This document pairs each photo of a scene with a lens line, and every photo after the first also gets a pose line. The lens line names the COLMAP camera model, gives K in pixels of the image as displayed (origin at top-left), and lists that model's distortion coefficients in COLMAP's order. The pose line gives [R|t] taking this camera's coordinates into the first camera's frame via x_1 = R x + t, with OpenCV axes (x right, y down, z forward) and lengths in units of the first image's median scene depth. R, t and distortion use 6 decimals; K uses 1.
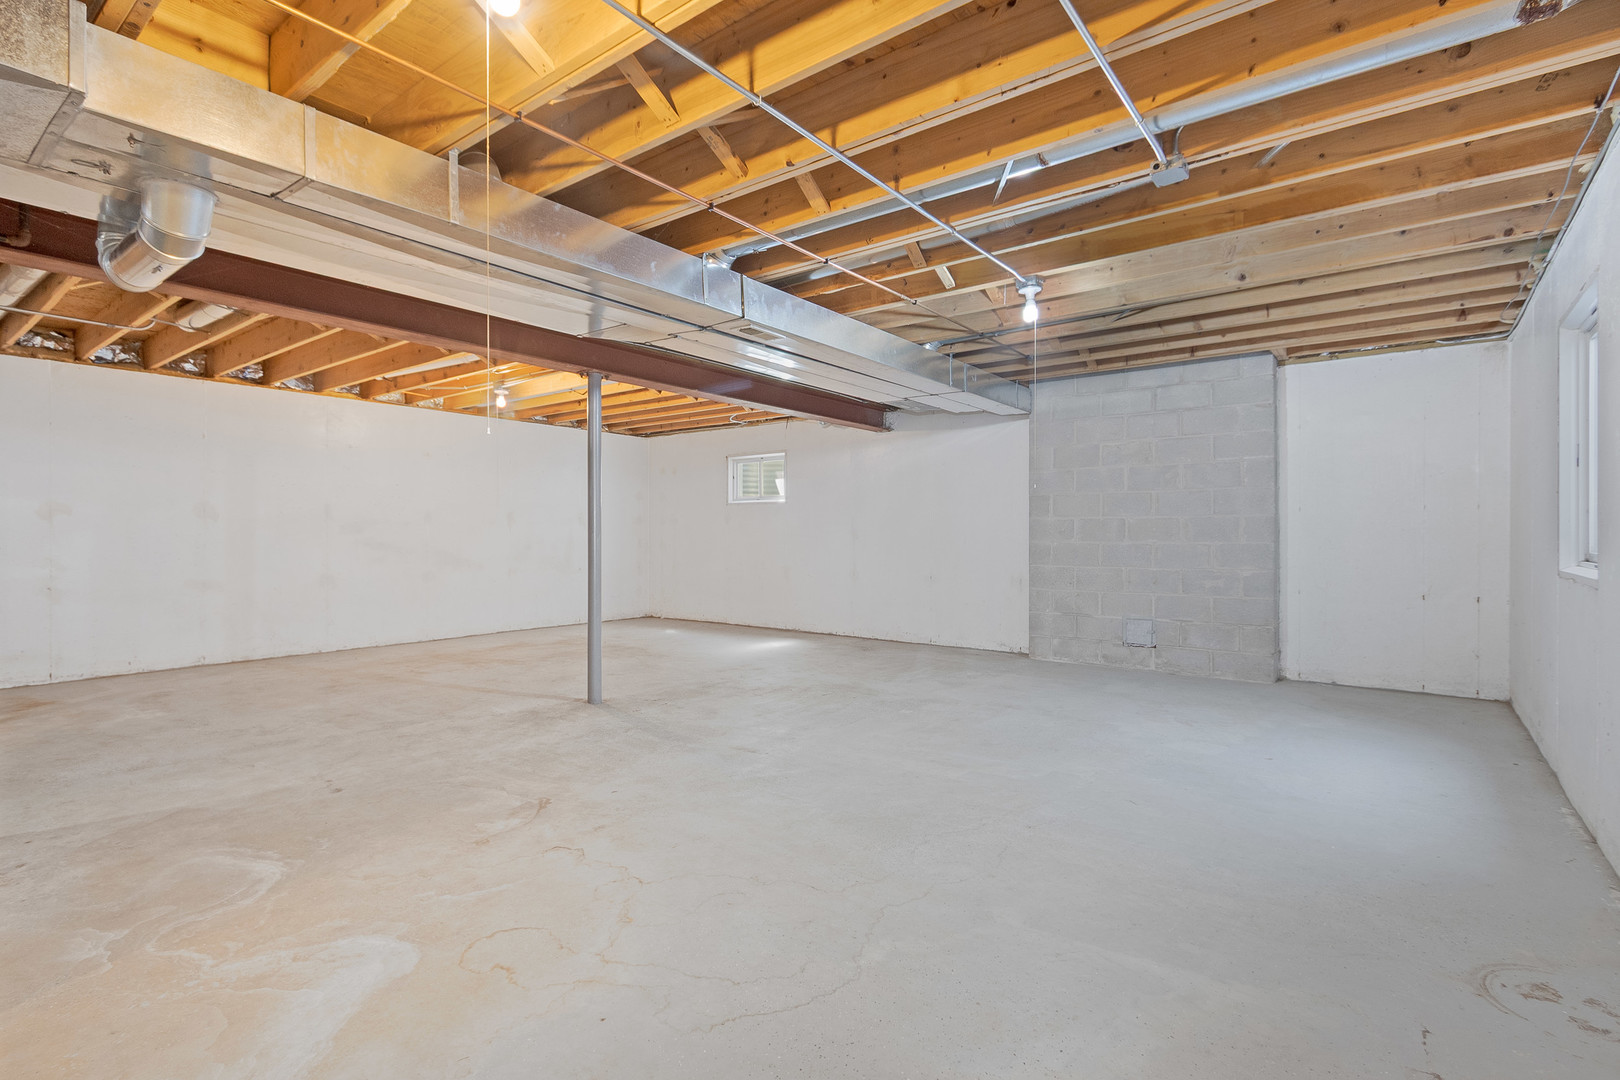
lens RADIAL K [[772.7, 0, 810.0], [0, 772.7, 540.0], [0, 0, 1]] dist [0.000675, 0.000020]
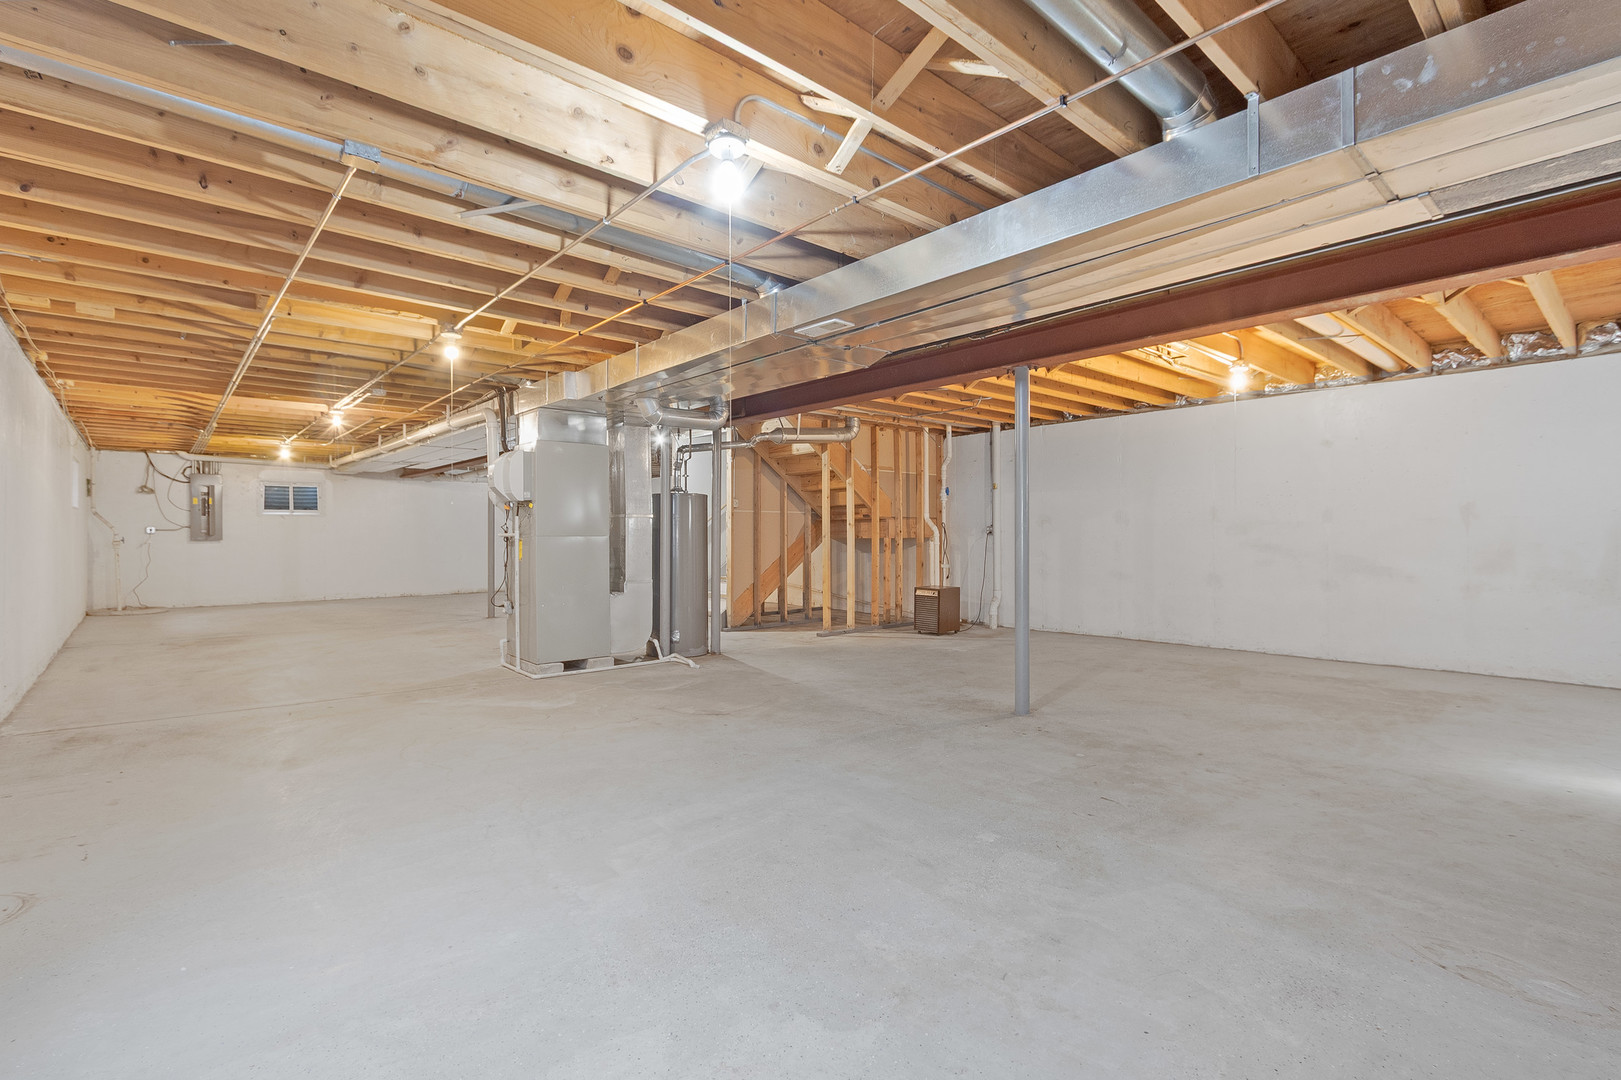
lens RADIAL K [[742.8, 0, 803.8], [0, 742.8, 535.1], [0, 0, 1]] dist [-0.000797, -0.000284]
pose [[-0.191646, -0.004005, -0.981456, 0.700127], [-0.000790, 0.999992, -0.003926, -0.005604], [0.981464, 0.000023, -0.191647, 0.954625]]
